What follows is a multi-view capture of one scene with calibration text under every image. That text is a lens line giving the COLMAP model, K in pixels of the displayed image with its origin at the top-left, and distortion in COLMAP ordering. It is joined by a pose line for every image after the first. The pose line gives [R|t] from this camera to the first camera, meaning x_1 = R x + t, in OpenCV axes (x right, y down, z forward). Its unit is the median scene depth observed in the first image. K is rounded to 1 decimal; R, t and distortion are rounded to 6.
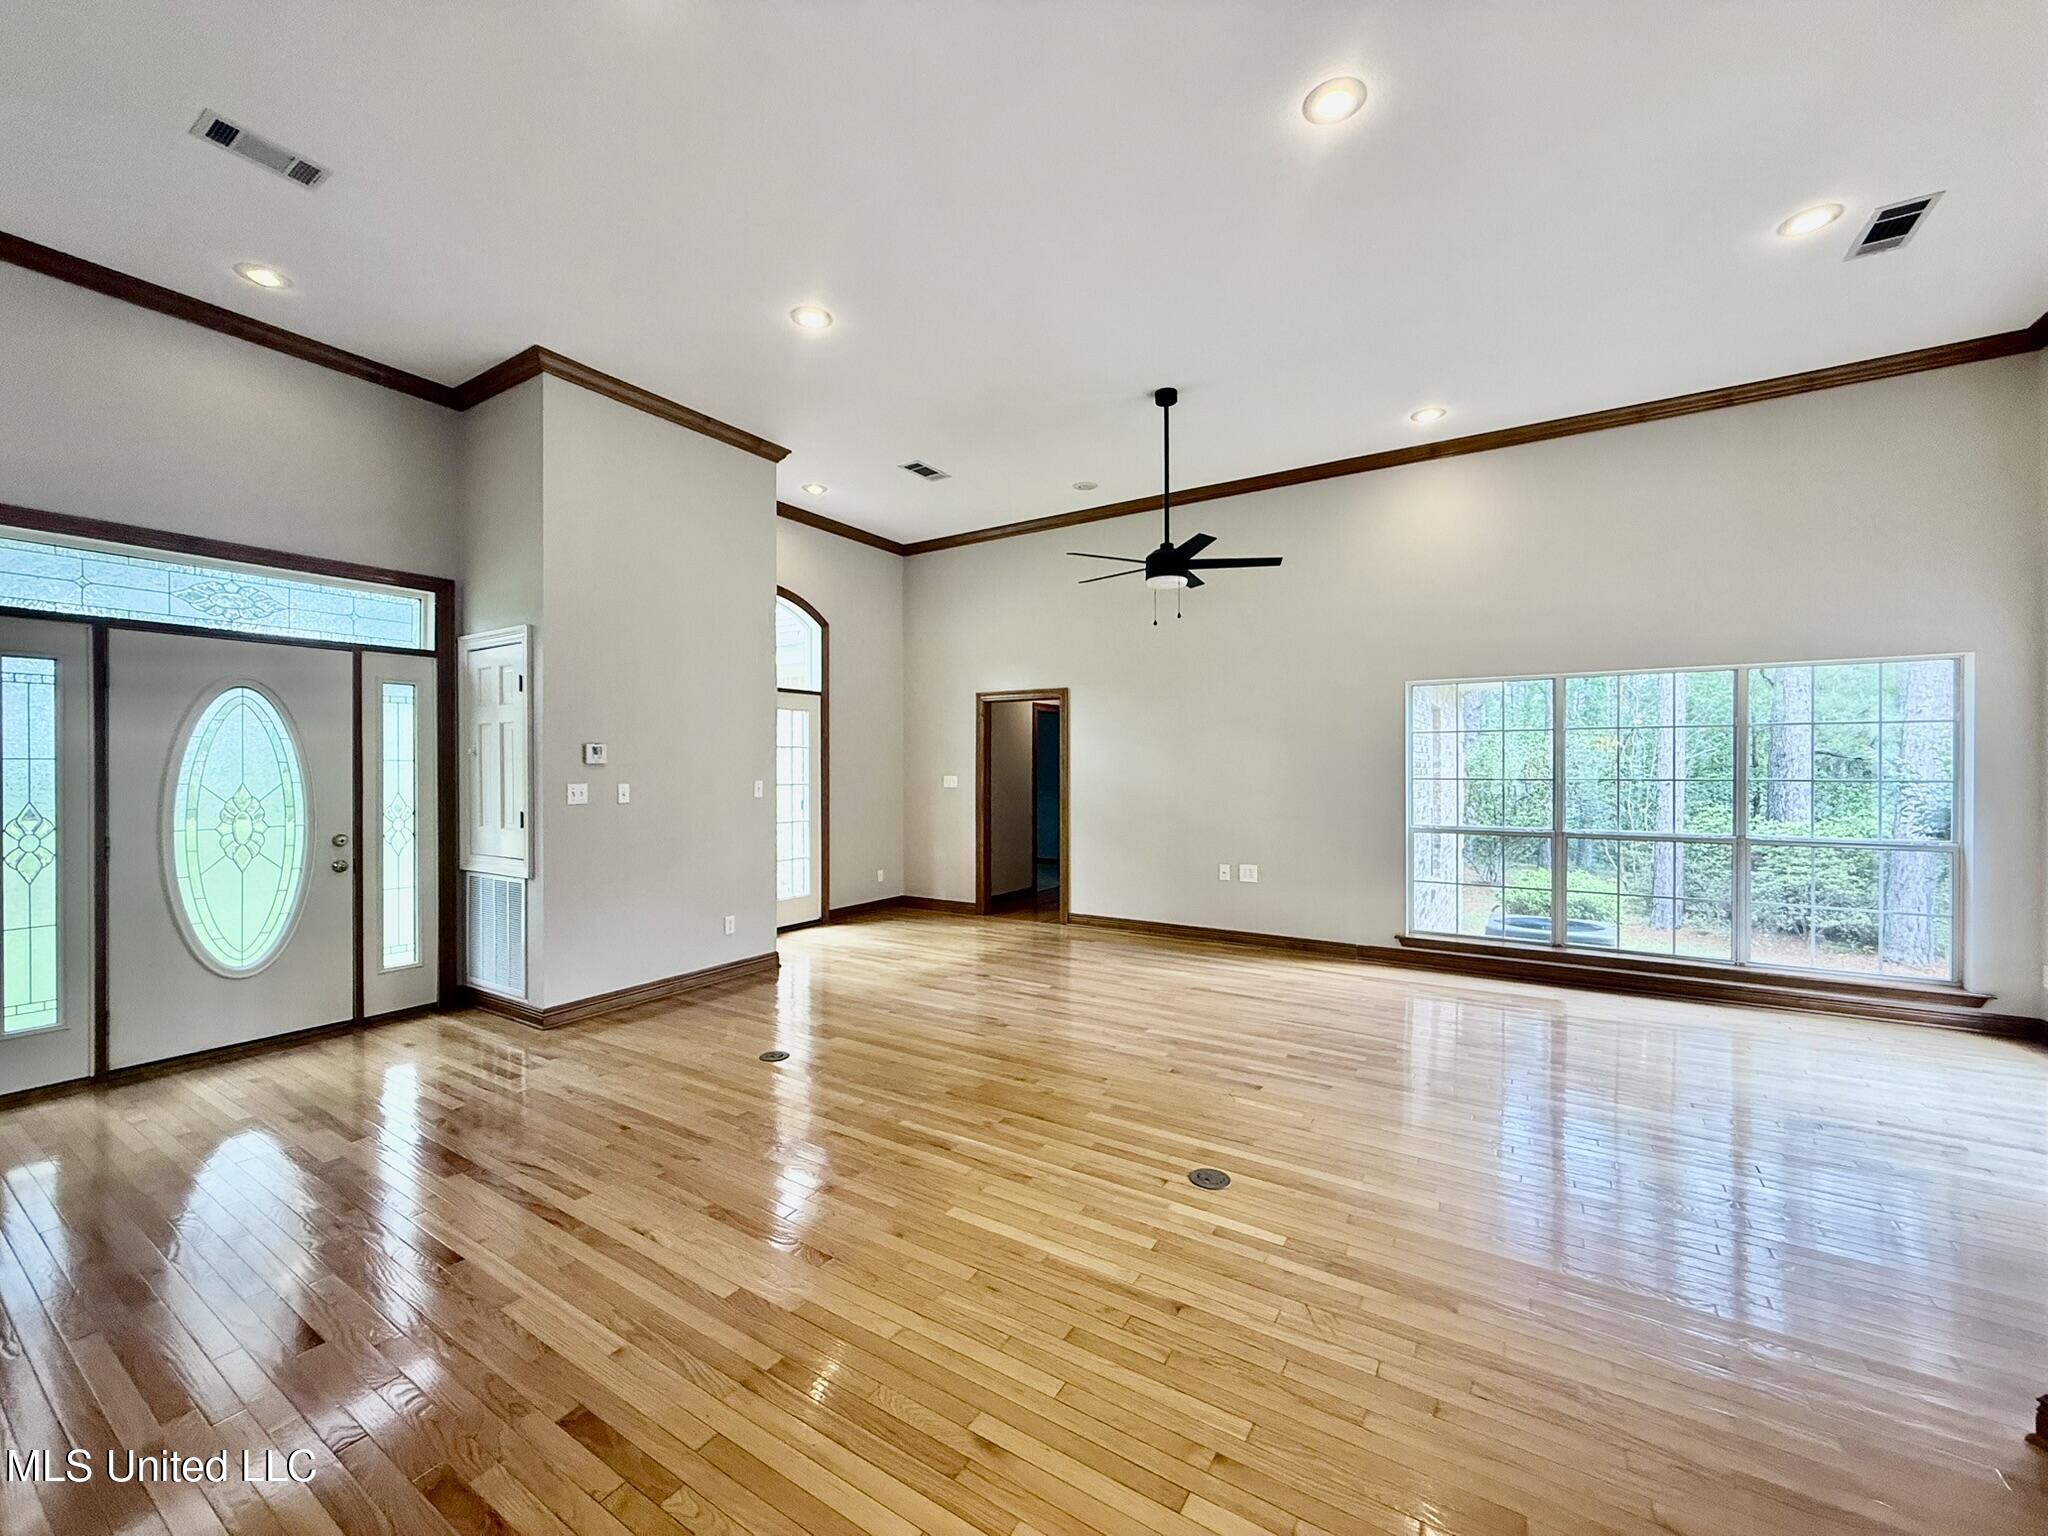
lens RADIAL K [[815.3, 0, 1018.6], [0, 815.3, 763.4], [0, 0, 1]] dist [-0.000808, 0.000403]
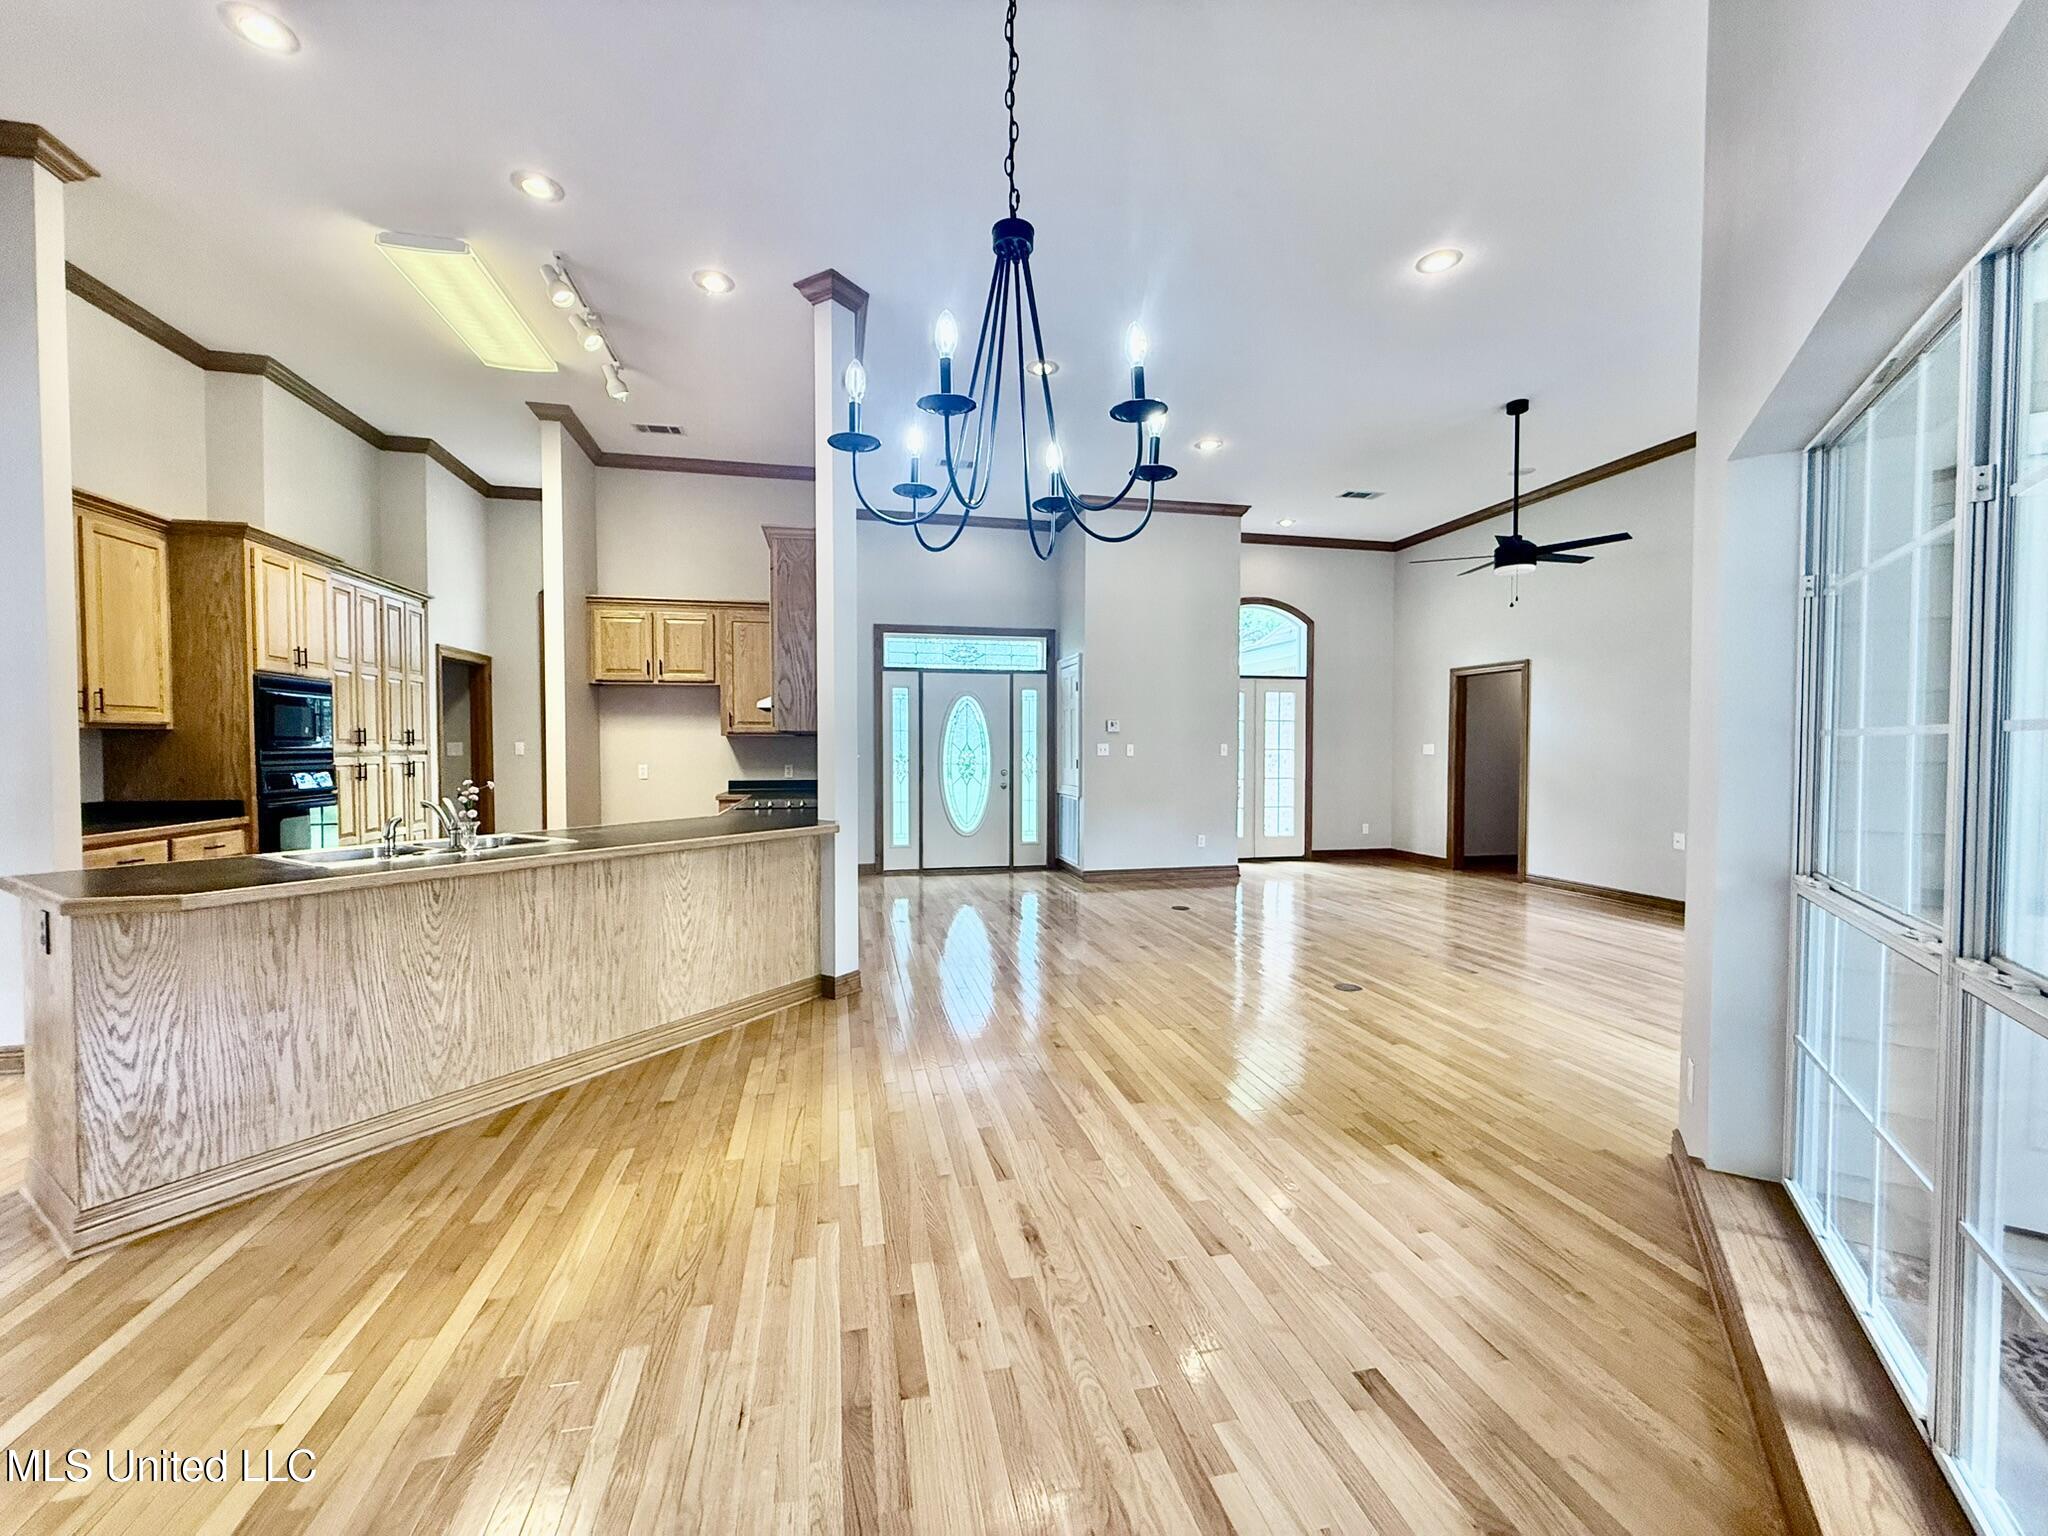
lens RADIAL K [[815.3, 0, 1018.2], [0, 815.3, 765.9], [0, 0, 1]] dist [-0.000808, 0.000403]
pose [[0.709674, 0.019558, -0.704259, 0.510886], [0.000788, 0.999592, 0.028554, 0.021322], [0.704530, -0.020819, 0.709369, -0.321227]]
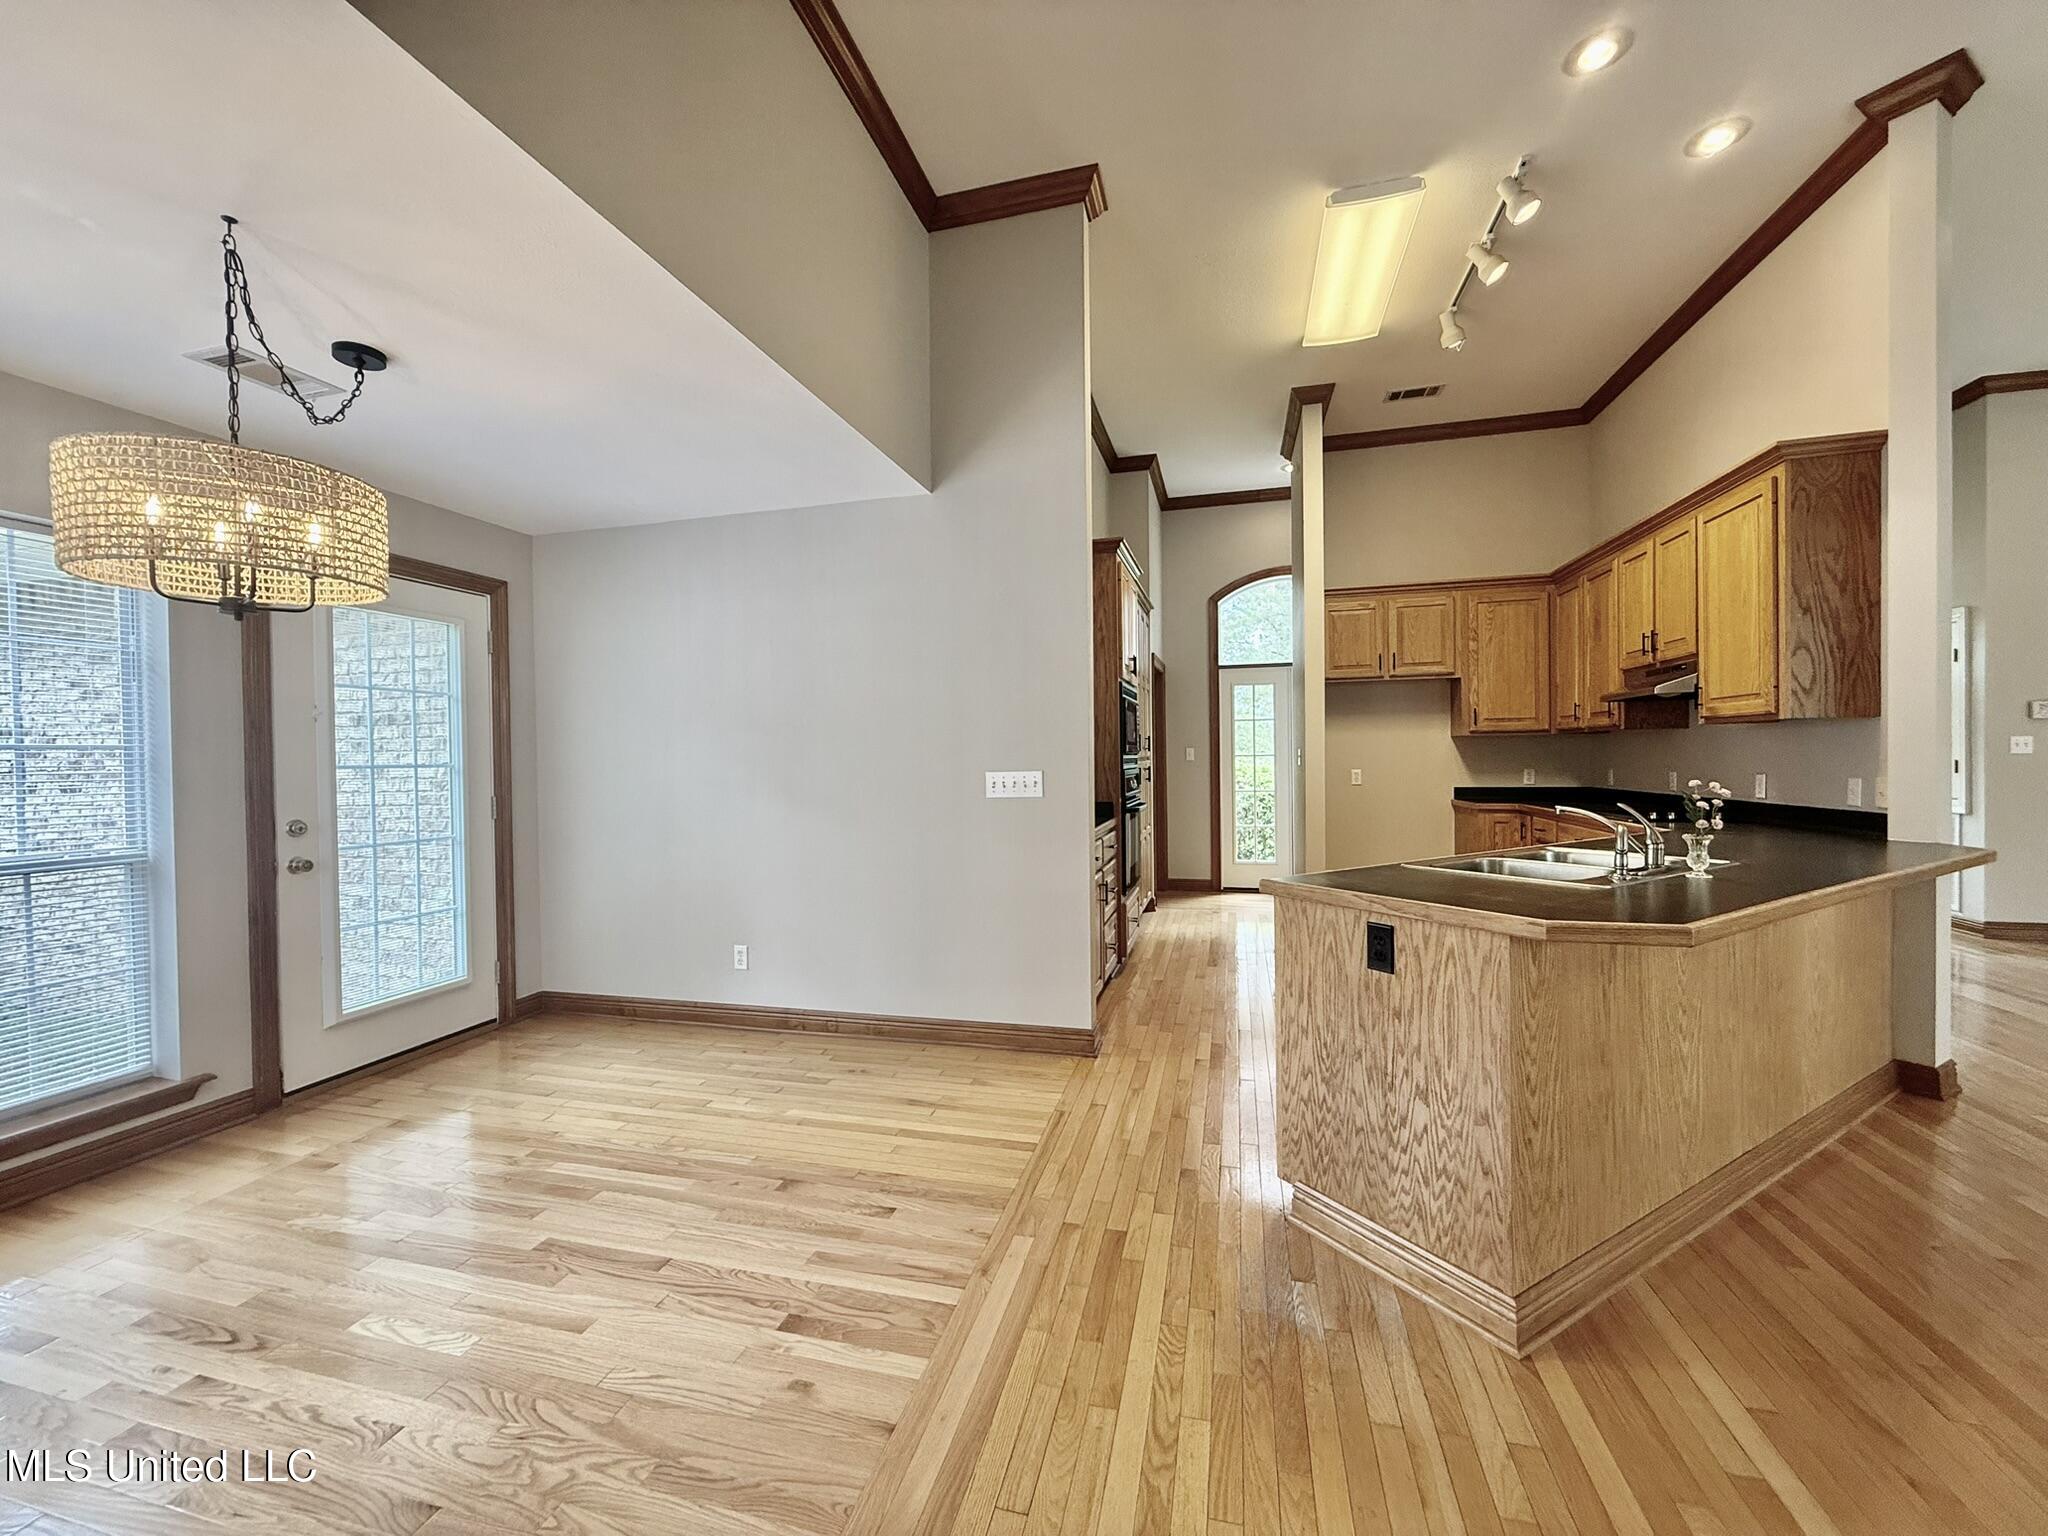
lens RADIAL K [[815.3, 0, 1016.9], [0, 815.3, 768.5], [0, 0, 1]] dist [-0.000808, 0.000403]
pose [[0.298611, 0.010050, -0.954322, 0.133656], [0.016053, 0.999750, 0.015551, 0.028418], [0.954240, -0.019964, 0.298375, -0.680122]]
